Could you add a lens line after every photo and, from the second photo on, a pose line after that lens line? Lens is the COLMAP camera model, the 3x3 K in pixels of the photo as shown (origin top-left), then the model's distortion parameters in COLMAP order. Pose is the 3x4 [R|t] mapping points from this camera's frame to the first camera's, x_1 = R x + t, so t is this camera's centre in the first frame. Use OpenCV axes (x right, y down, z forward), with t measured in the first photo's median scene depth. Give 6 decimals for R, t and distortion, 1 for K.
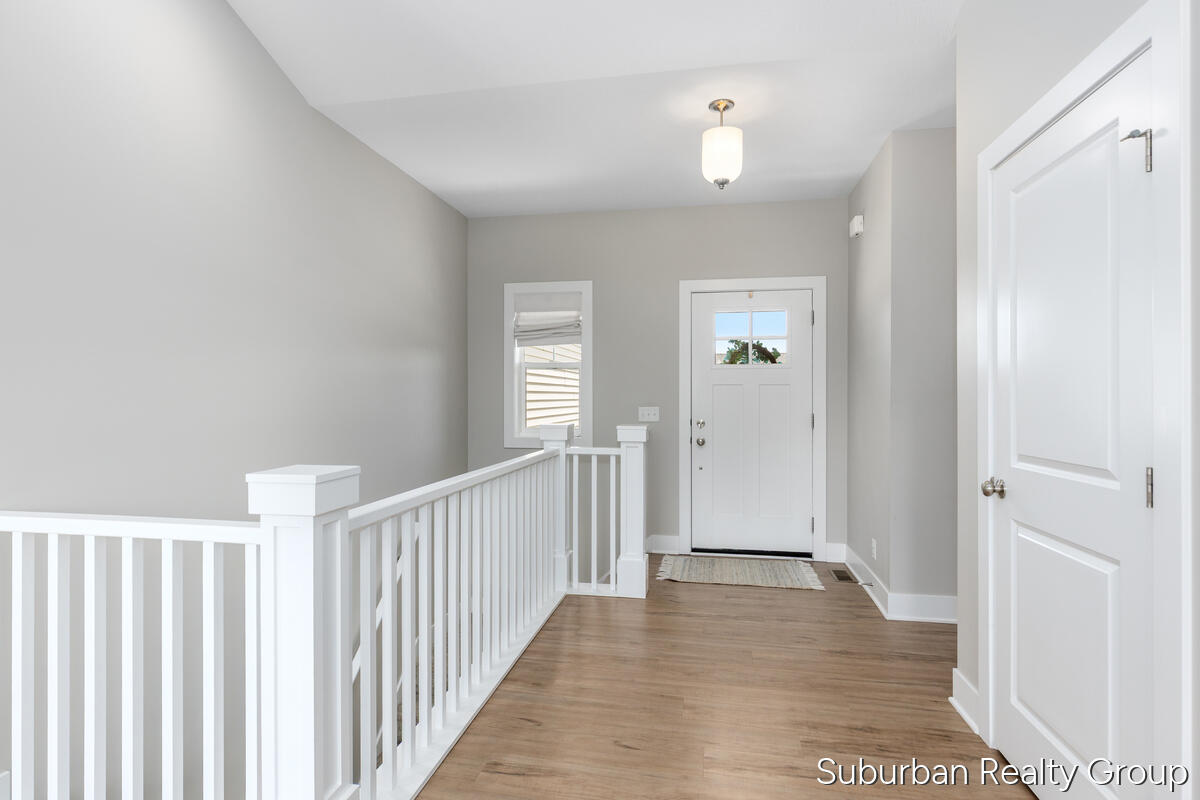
lens RADIAL K [[631.1, 0, 600.0], [0, 631.1, 400.0], [0, 0, 1]] dist [0.000568, 0.000057]
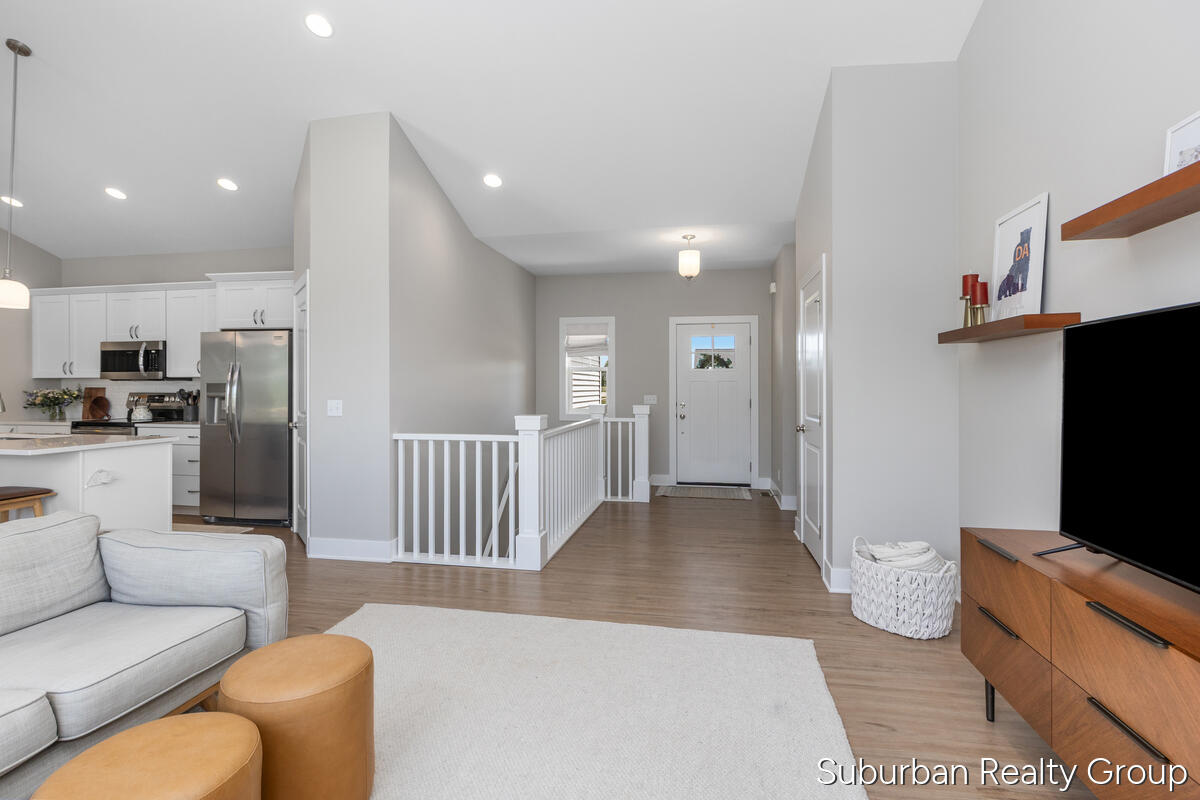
lens RADIAL K [[587.2, 0, 600.2], [0, 587.2, 383.9], [0, 0, 1]] dist [0.000019, -0.000003]
pose [[0.999994, -0.000749, -0.003329, -0.049223], [0.000709, 0.999930, -0.011852, 0.000591], [0.003338, 0.011850, 0.999924, -0.537552]]
